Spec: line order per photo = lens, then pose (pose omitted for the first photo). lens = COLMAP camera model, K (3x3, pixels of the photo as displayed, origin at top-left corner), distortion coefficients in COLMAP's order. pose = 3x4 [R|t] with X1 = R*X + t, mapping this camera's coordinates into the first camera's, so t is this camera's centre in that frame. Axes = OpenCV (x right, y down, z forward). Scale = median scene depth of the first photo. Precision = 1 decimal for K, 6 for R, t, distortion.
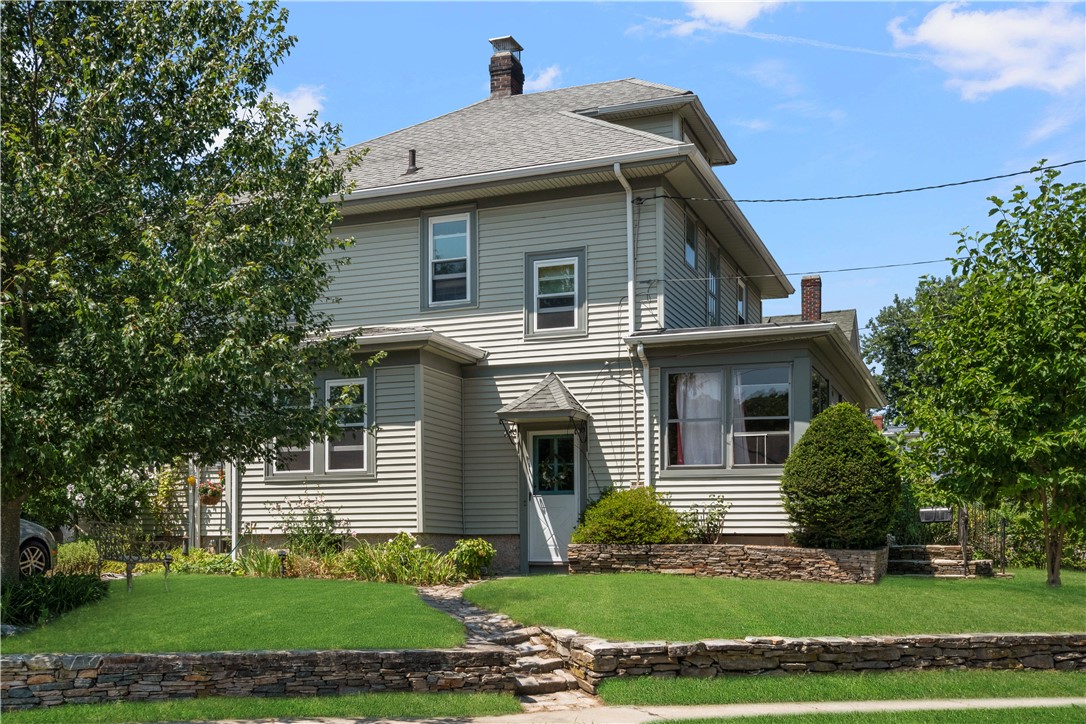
lens RADIAL K [[1132.6, 0, 541.5], [0, 1132.6, 425.5], [0, 0, 1]] dist [0.020590, -0.017651]
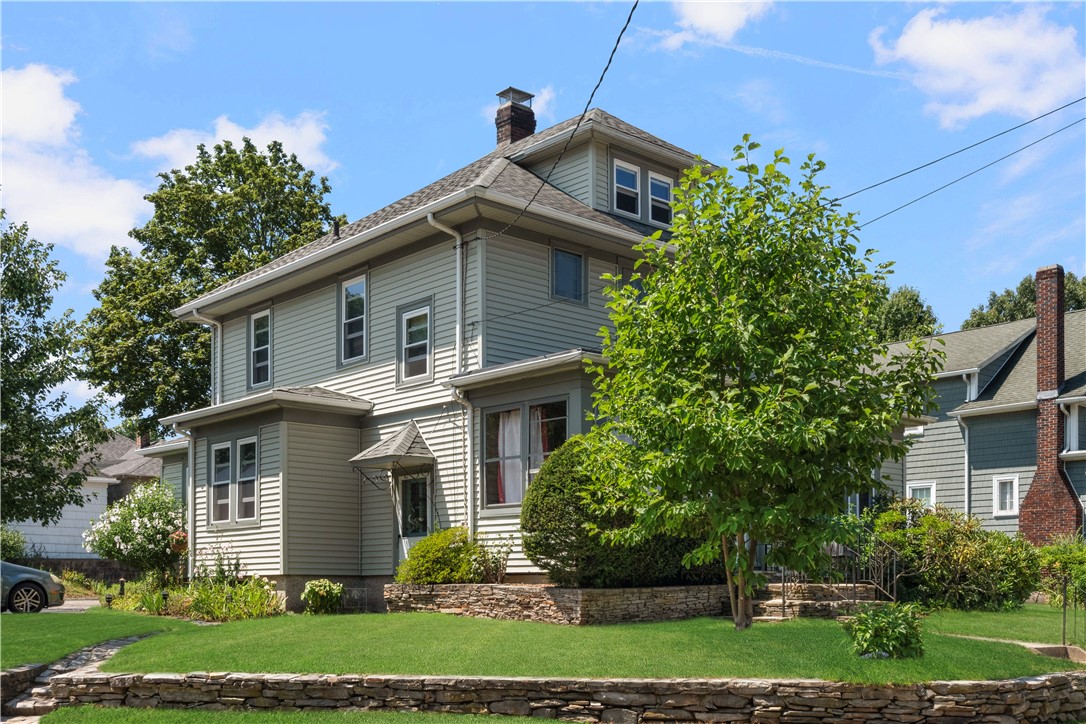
lens RADIAL K [[1160.5, 0, 544.7], [0, 1160.5, 447.0], [0, 0, 1]] dist [0.010986, -0.021319]
pose [[0.895438, -0.056905, -0.441535, 0.613054], [0.051807, 0.998378, -0.023607, 0.010792], [0.442162, -0.001736, 0.896933, 0.100581]]
